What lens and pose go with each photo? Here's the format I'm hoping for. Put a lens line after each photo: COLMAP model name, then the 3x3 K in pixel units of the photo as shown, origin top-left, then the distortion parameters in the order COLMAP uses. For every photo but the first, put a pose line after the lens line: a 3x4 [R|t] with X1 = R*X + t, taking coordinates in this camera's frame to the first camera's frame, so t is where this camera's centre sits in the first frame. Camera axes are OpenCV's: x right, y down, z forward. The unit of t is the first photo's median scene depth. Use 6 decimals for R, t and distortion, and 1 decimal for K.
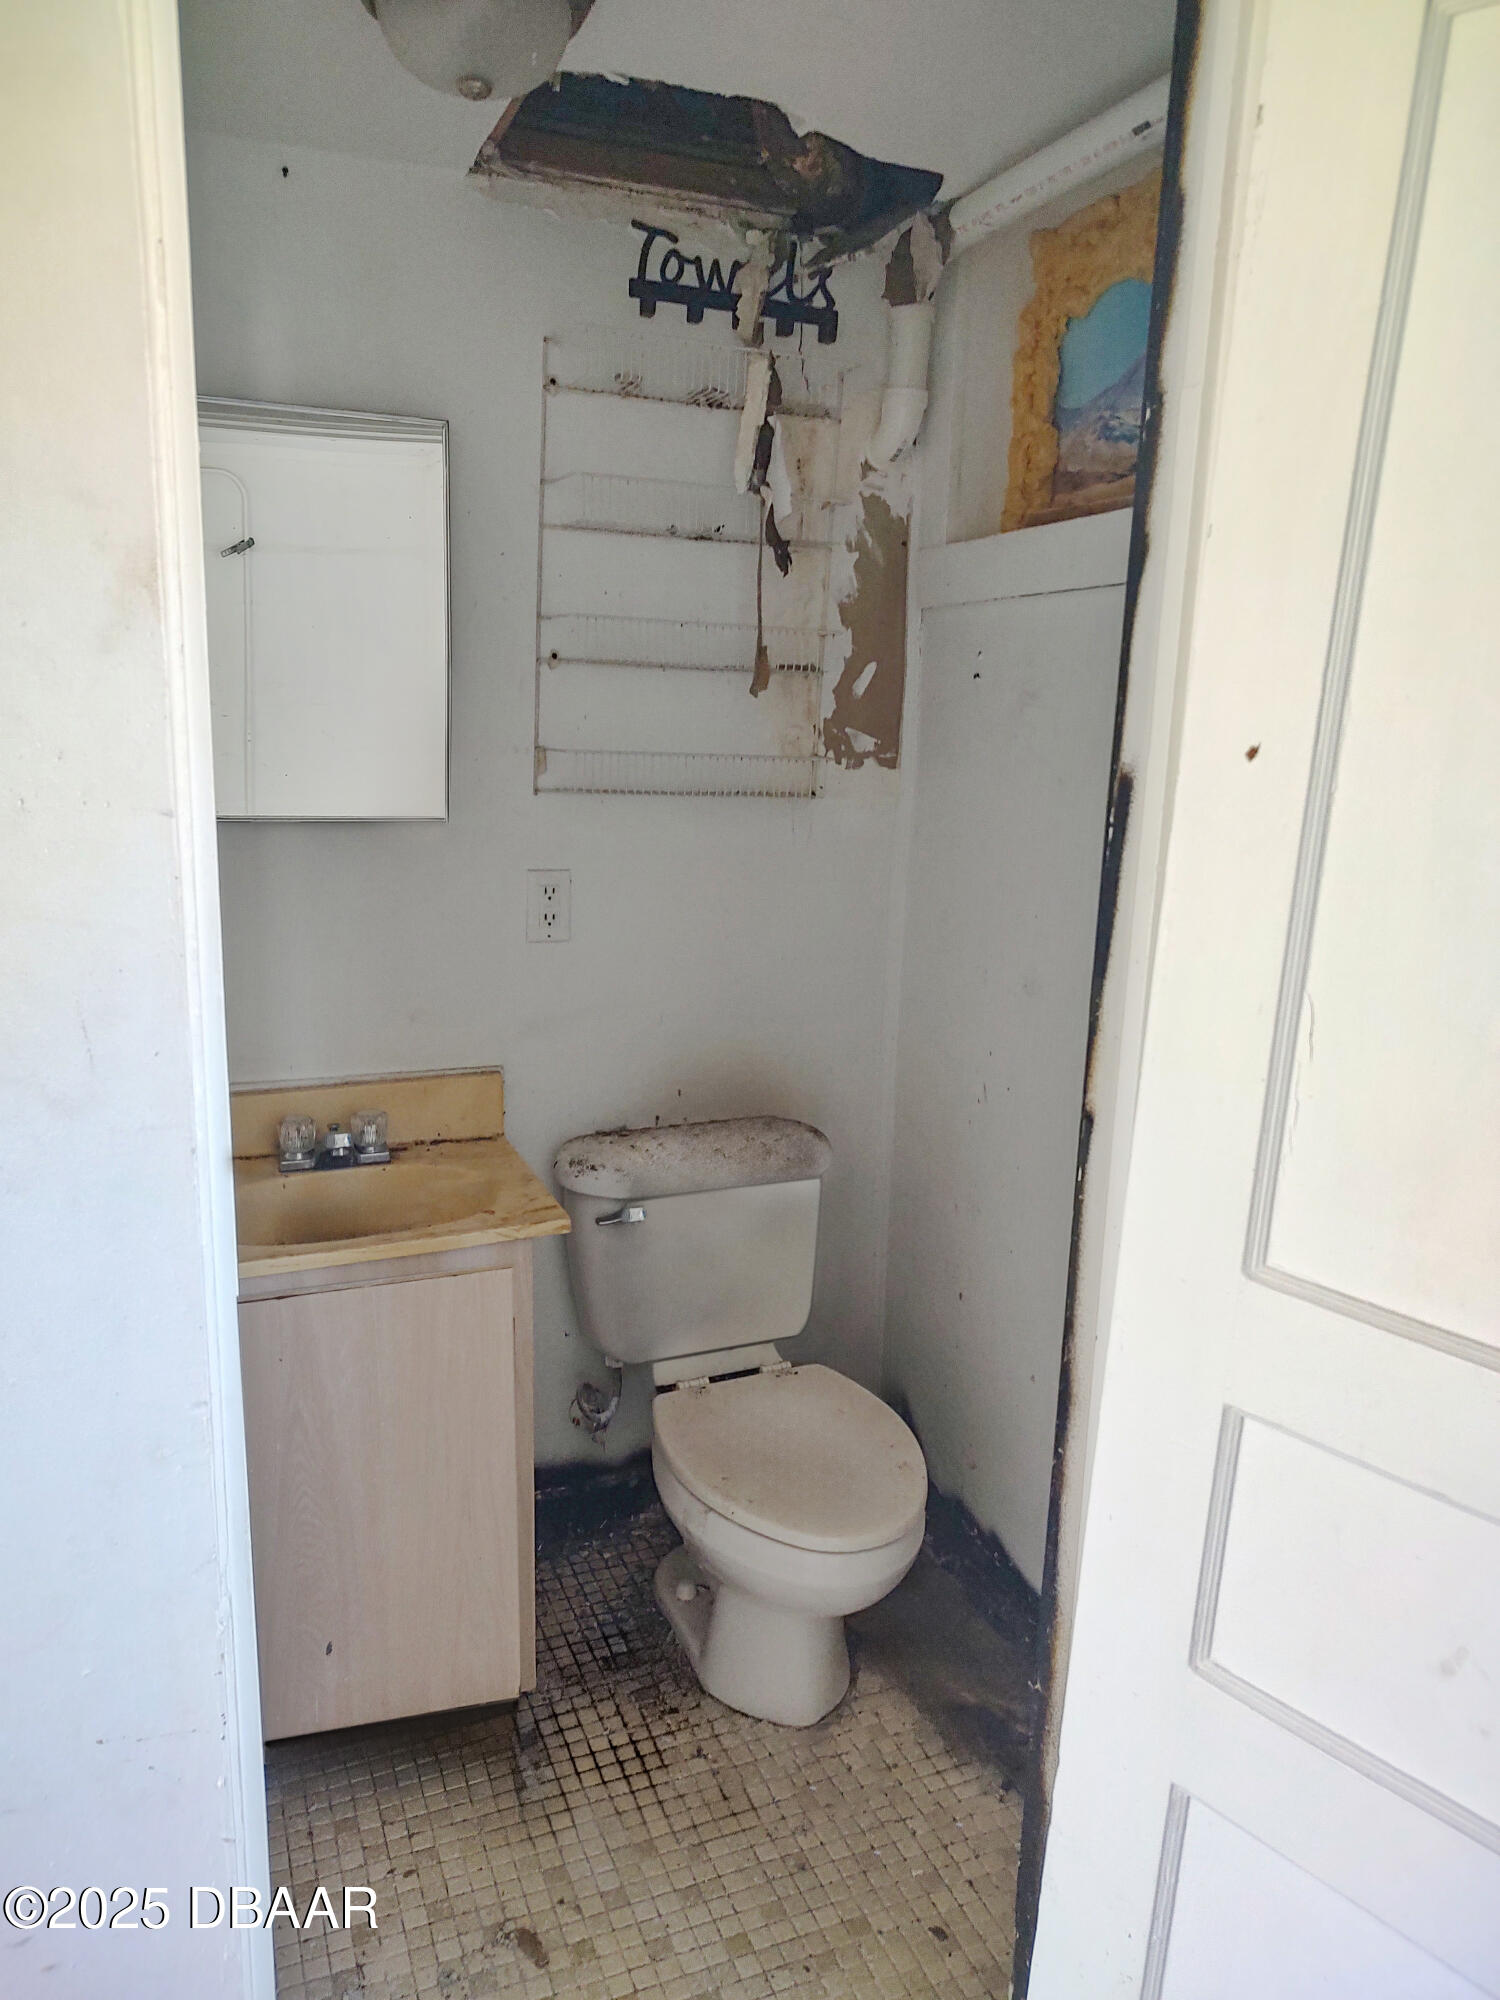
lens RADIAL K [[1437.9, 0, 748.4], [0, 1437.9, 1001.3], [0, 0, 1]] dist [0.018130, -0.016370]
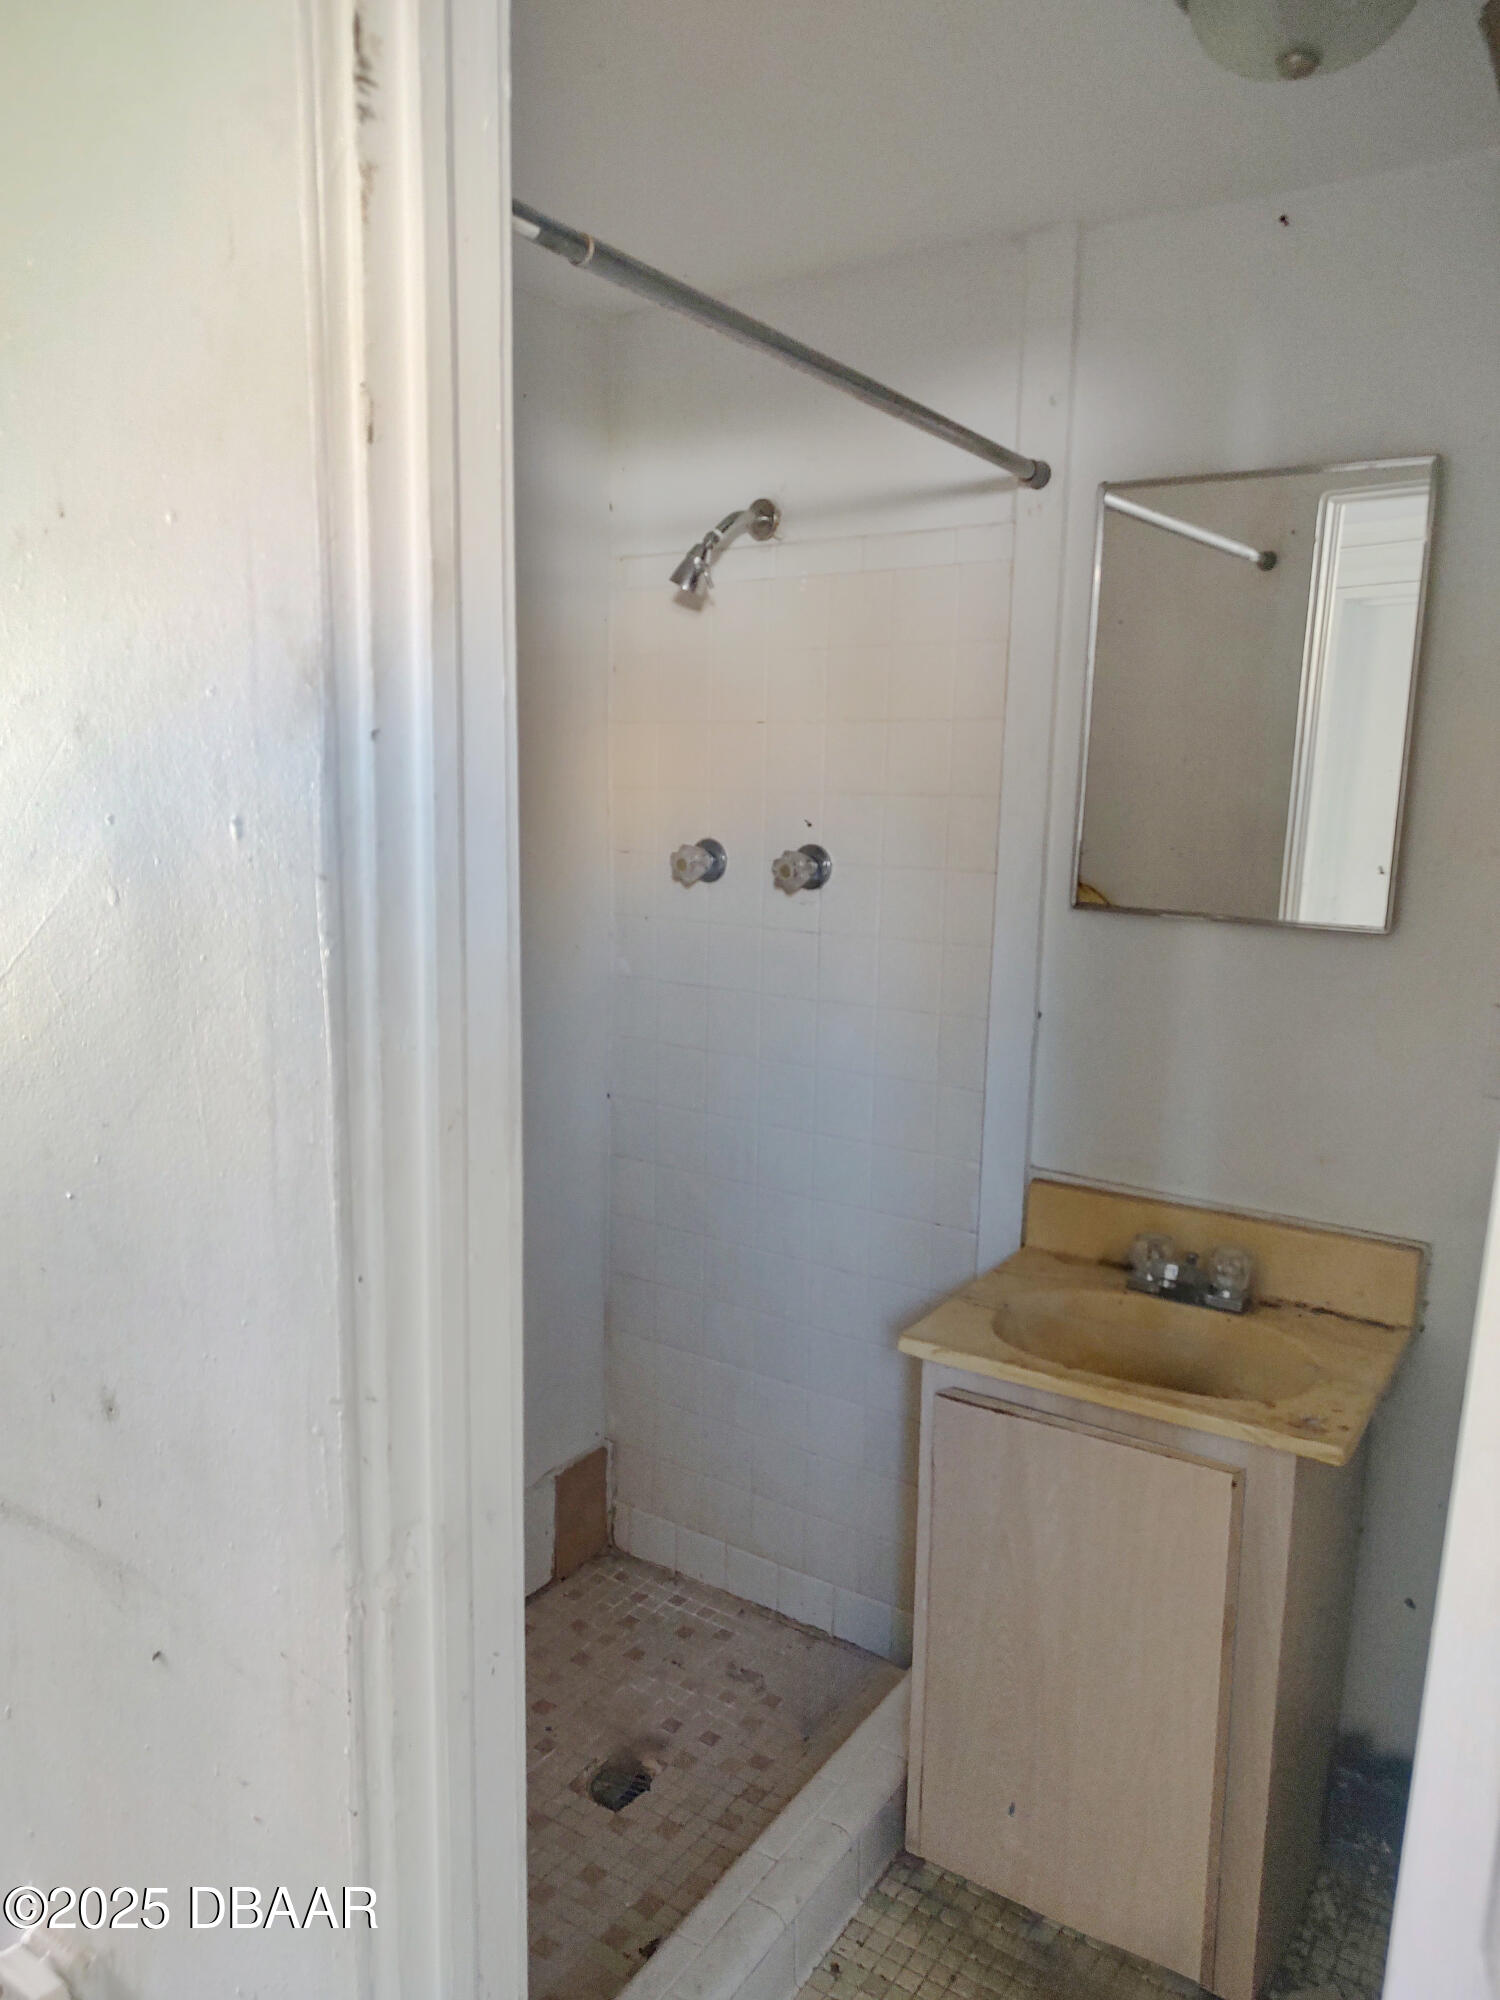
lens RADIAL K [[1437.9, 0, 748.5], [0, 1437.9, 1002.4], [0, 0, 1]] dist [0.018130, -0.016370]
pose [[0.566486, 0.127292, -0.814181, 0.264683], [-0.178256, 0.983535, 0.029743, -0.046001], [0.804561, 0.128283, 0.579849, 0.228649]]
